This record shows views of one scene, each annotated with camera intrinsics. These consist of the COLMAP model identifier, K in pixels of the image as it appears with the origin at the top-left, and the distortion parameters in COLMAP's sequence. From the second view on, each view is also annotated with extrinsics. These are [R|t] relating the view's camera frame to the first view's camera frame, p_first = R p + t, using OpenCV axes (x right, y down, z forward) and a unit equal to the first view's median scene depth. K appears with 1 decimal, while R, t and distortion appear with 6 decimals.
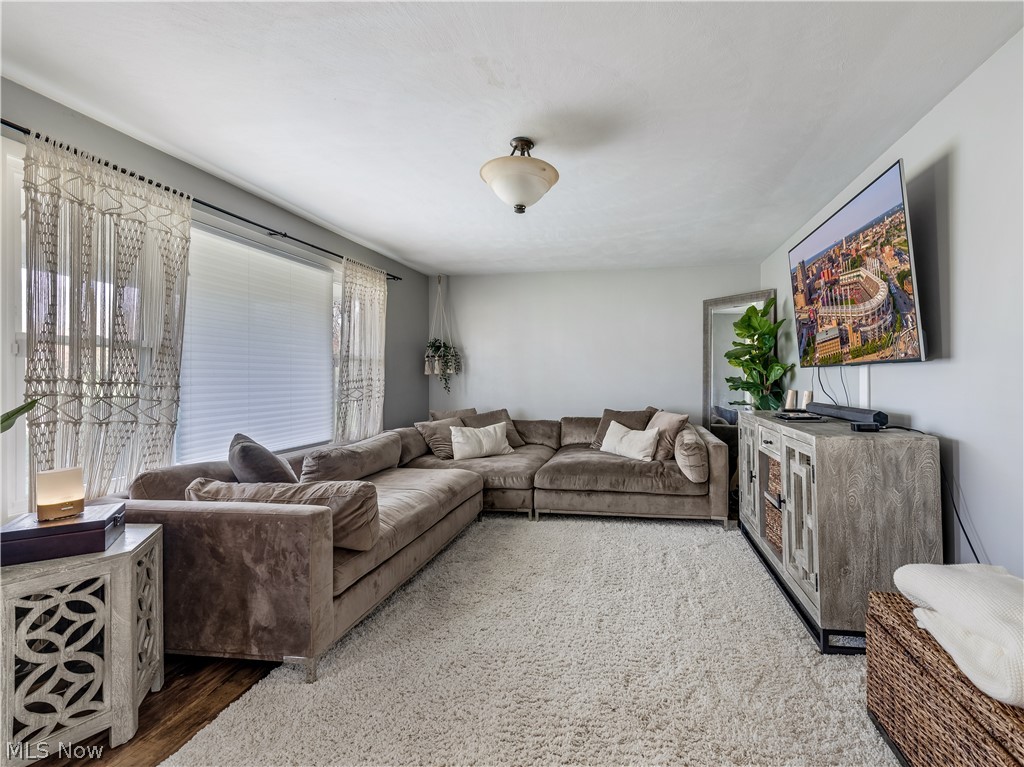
lens RADIAL K [[462.2, 0, 556.2], [0, 462.2, 378.5], [0, 0, 1]] dist [0.016216, -0.004451]
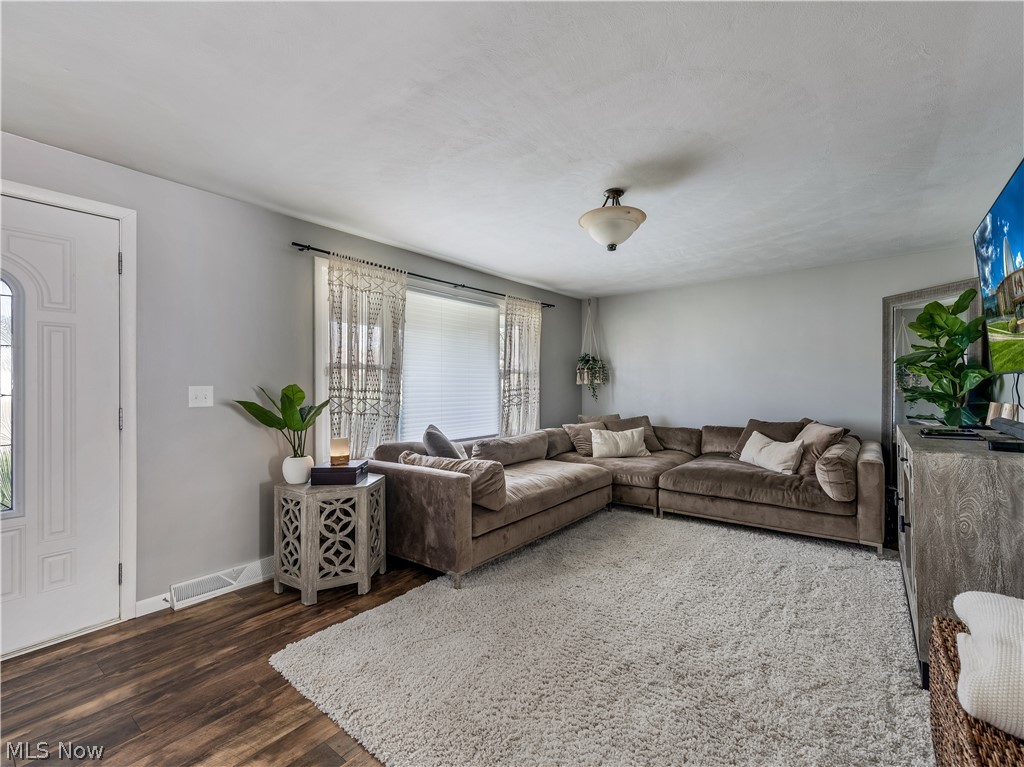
lens RADIAL K [[437.5, 0, 513.9], [0, 437.5, 388.4], [0, 0, 1]] dist [0.023277, -0.008305]
pose [[0.881019, 0.001162, -0.473079, 0.245917], [-0.000117, 0.999997, 0.002240, -0.002024], [0.473081, -0.001918, 0.881017, -0.132372]]
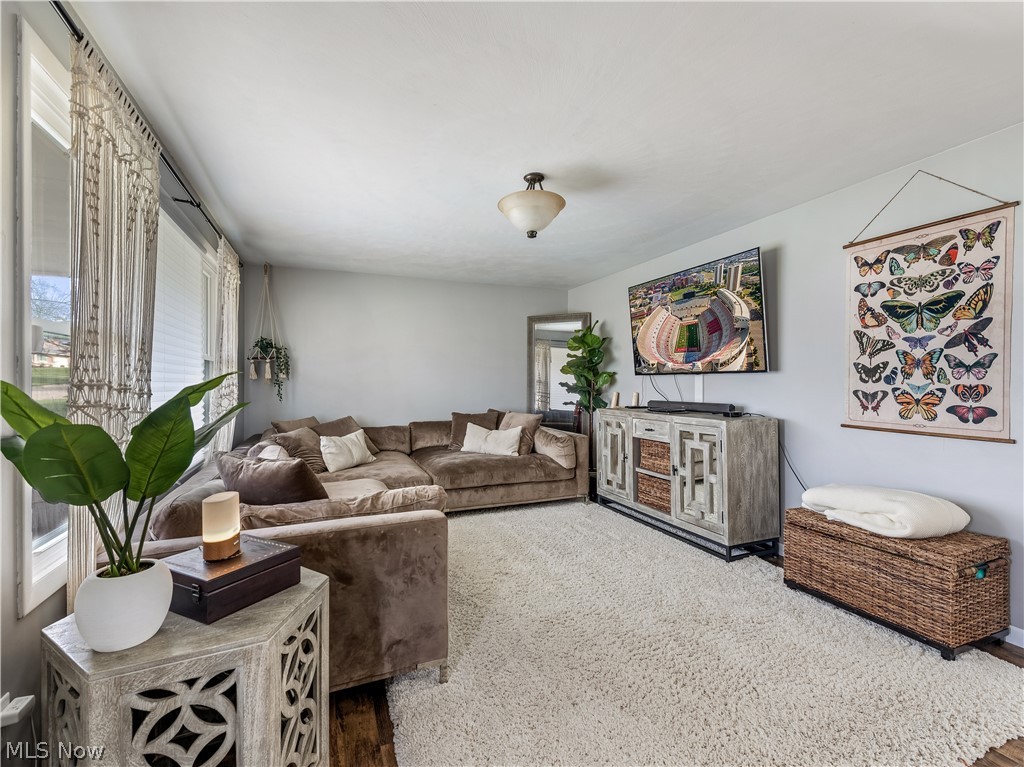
lens RADIAL K [[460.4, 0, 516.4], [0, 460.4, 385.7], [0, 0, 1]] dist [0.011999, -0.000734]
pose [[0.860660, -0.002959, 0.509171, -0.712204], [0.001366, 0.999993, 0.003503, 0.002713], [-0.509178, -0.002320, 0.860658, 0.043220]]
